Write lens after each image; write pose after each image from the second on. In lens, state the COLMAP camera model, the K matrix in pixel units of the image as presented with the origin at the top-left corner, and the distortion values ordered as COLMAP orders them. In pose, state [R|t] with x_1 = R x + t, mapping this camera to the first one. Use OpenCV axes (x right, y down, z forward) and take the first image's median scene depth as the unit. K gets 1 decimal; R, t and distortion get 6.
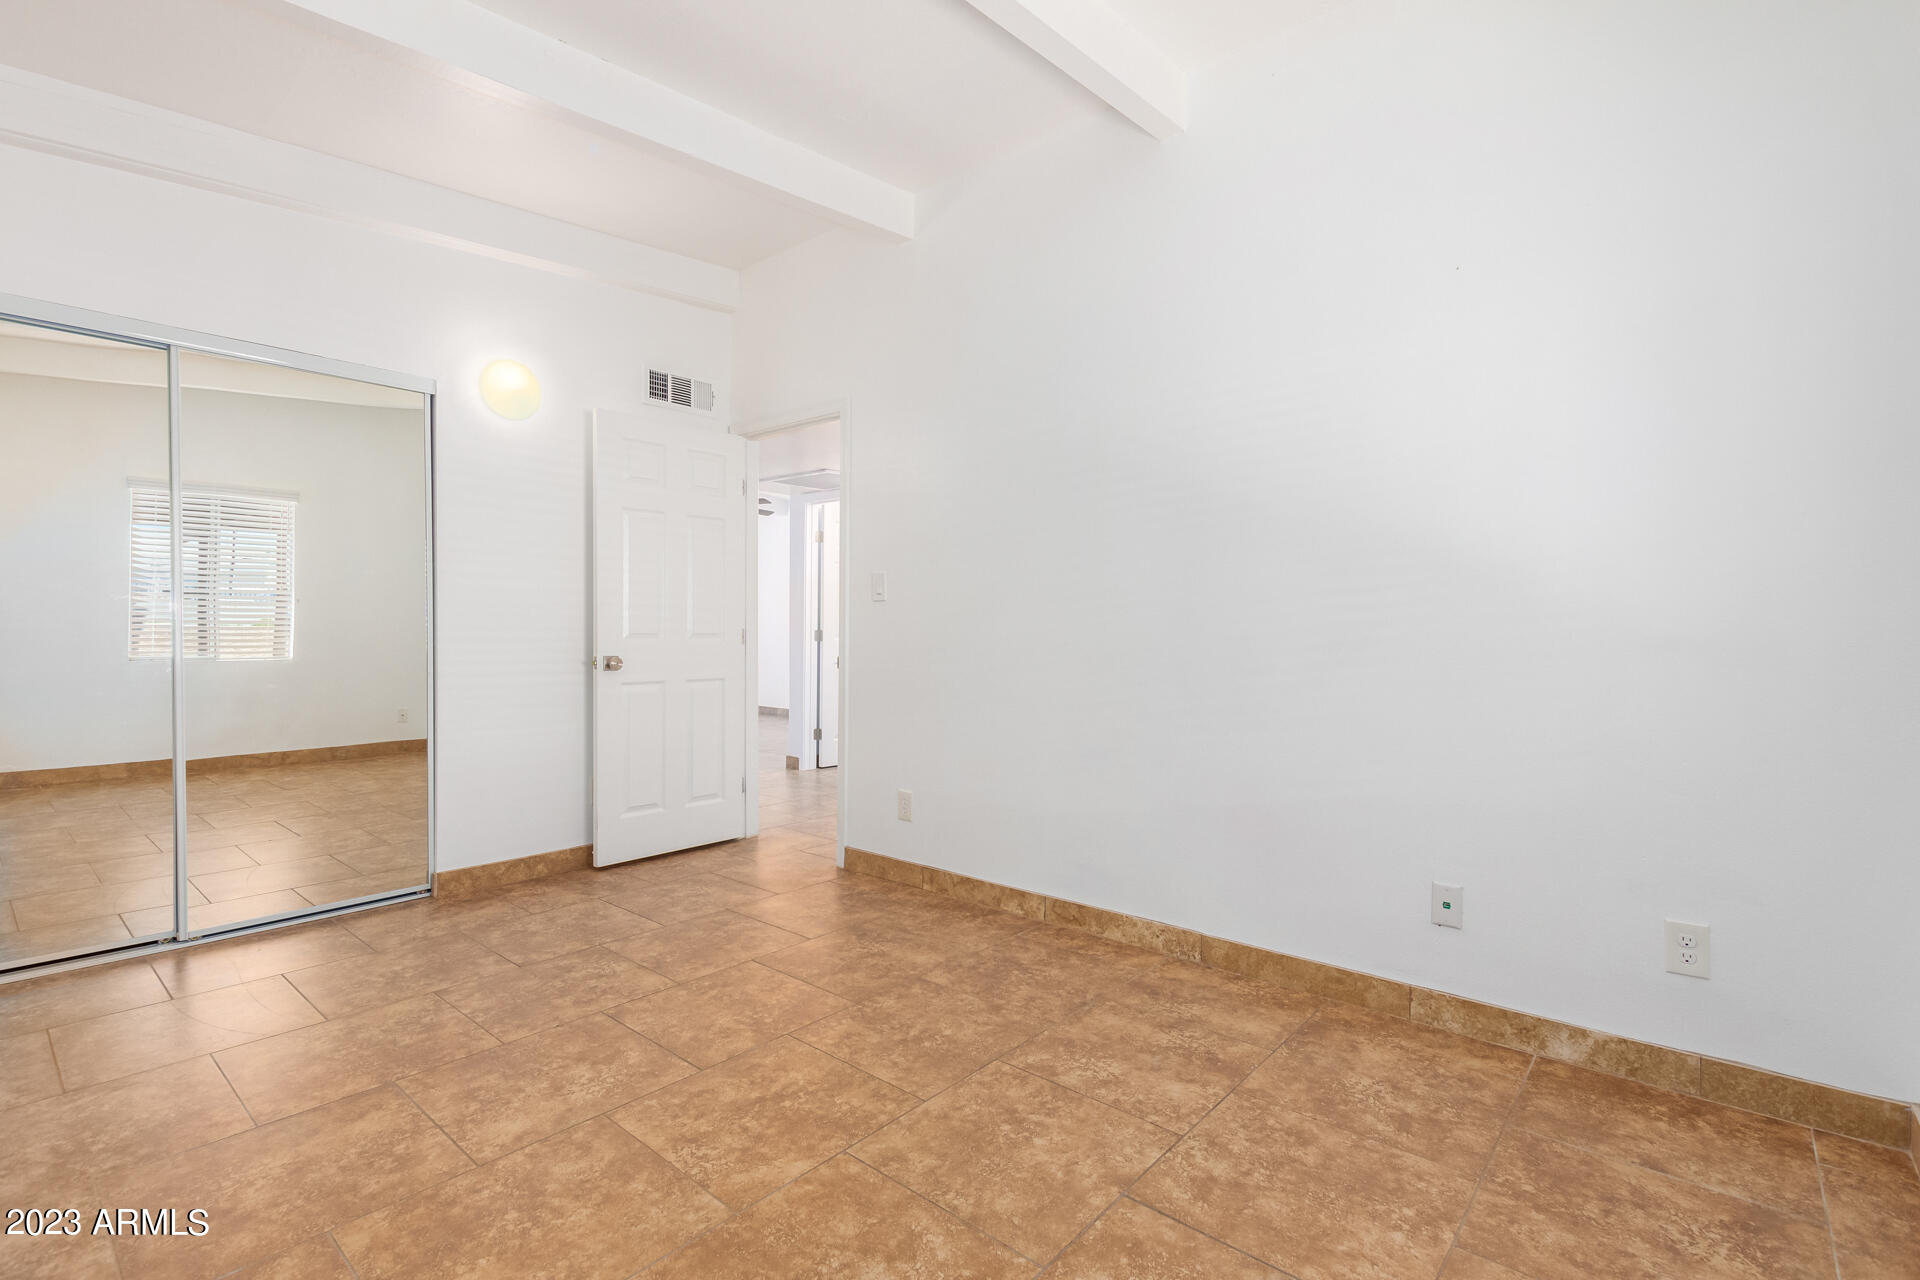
lens RADIAL K [[880.6, 0, 959.6], [0, 880.6, 638.1], [0, 0, 1]] dist [0.001132, -0.000531]
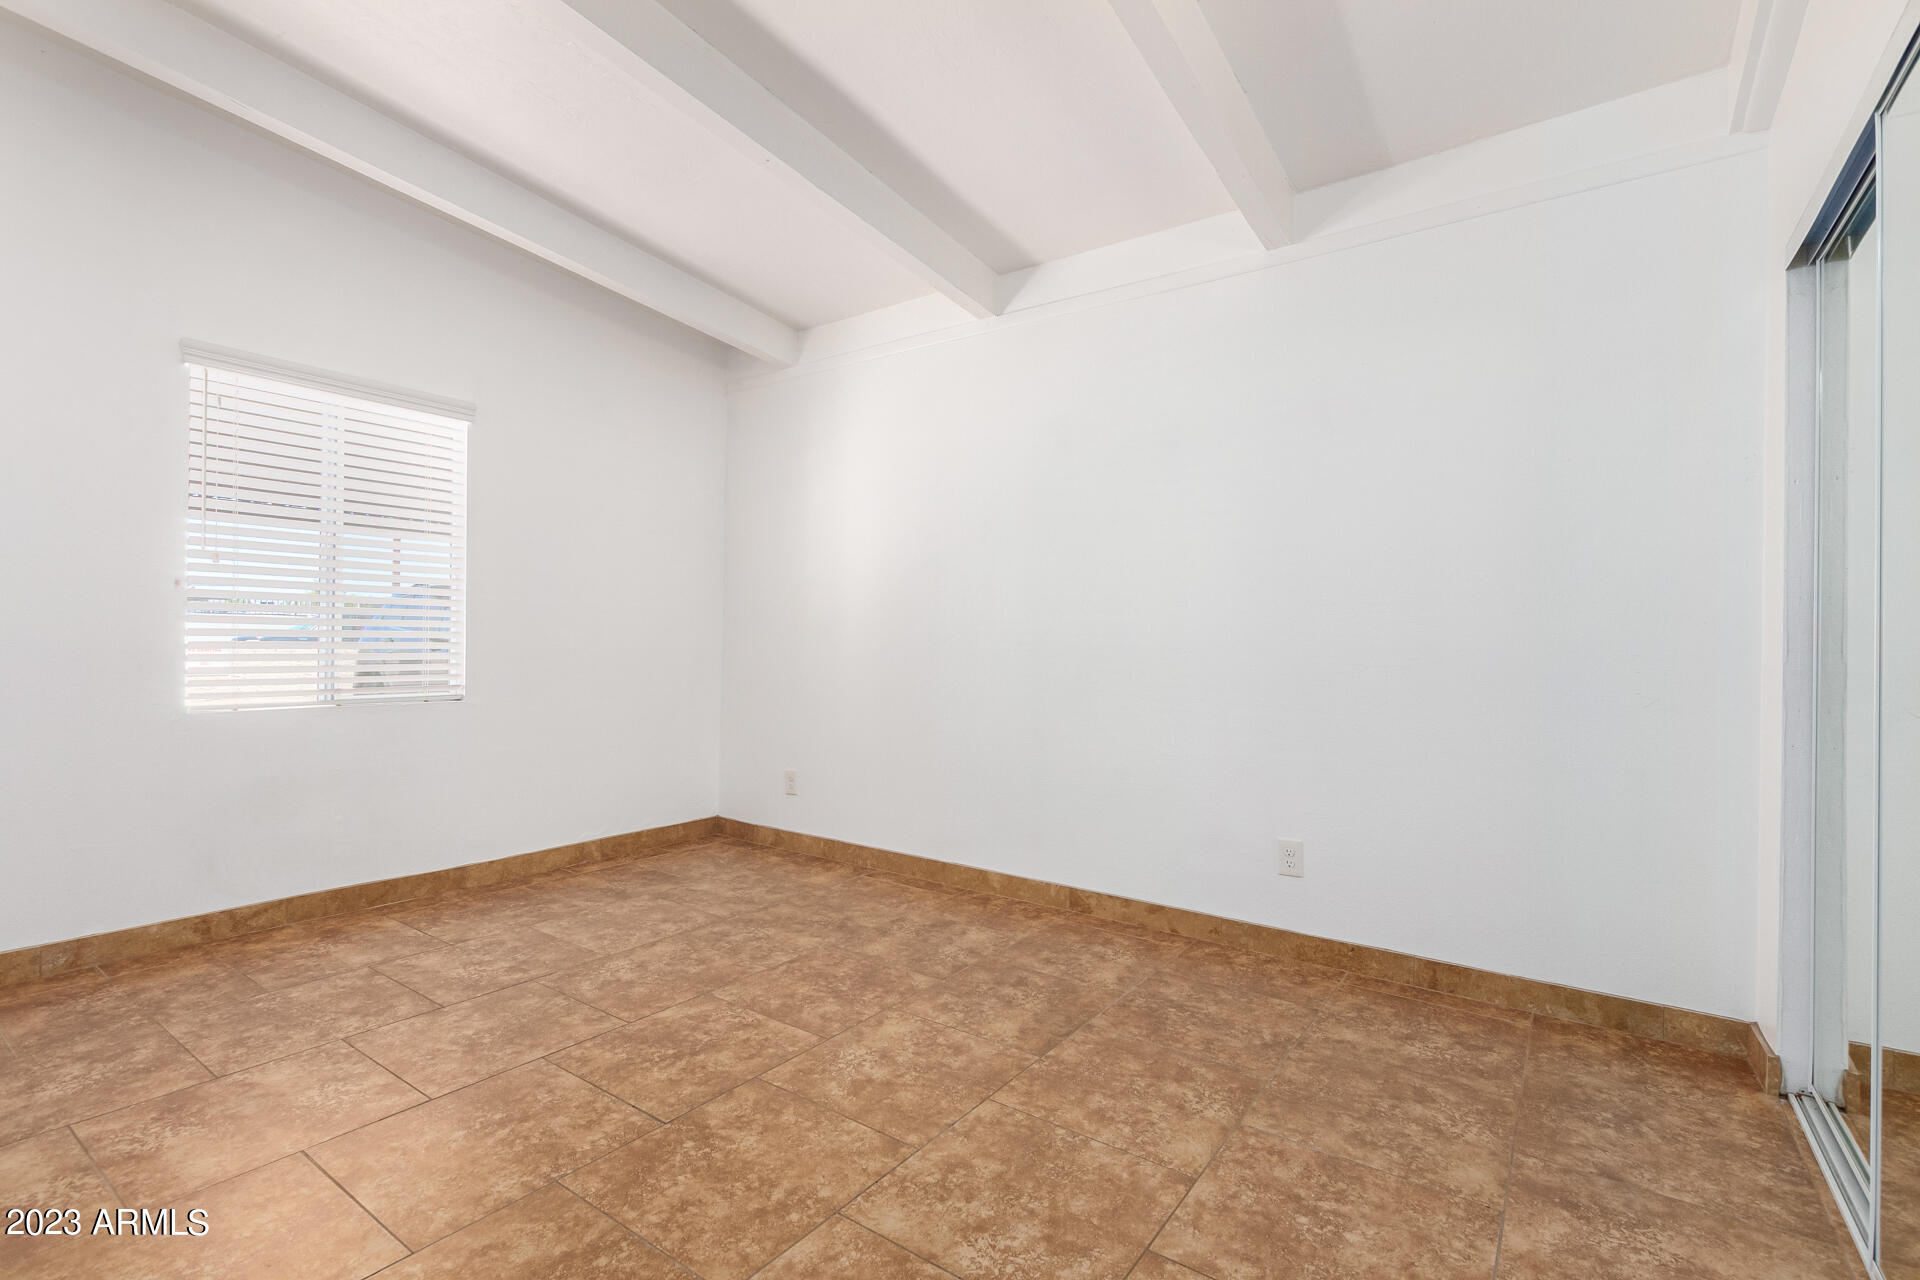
lens RADIAL K [[880.6, 0, 960.1], [0, 880.6, 639.5], [0, 0, 1]] dist [0.001132, -0.000531]
pose [[-0.995438, -0.021167, -0.093038, -0.443075], [-0.021846, 0.999742, 0.006278, -0.017113], [0.092881, 0.008282, -0.995643, 2.126735]]
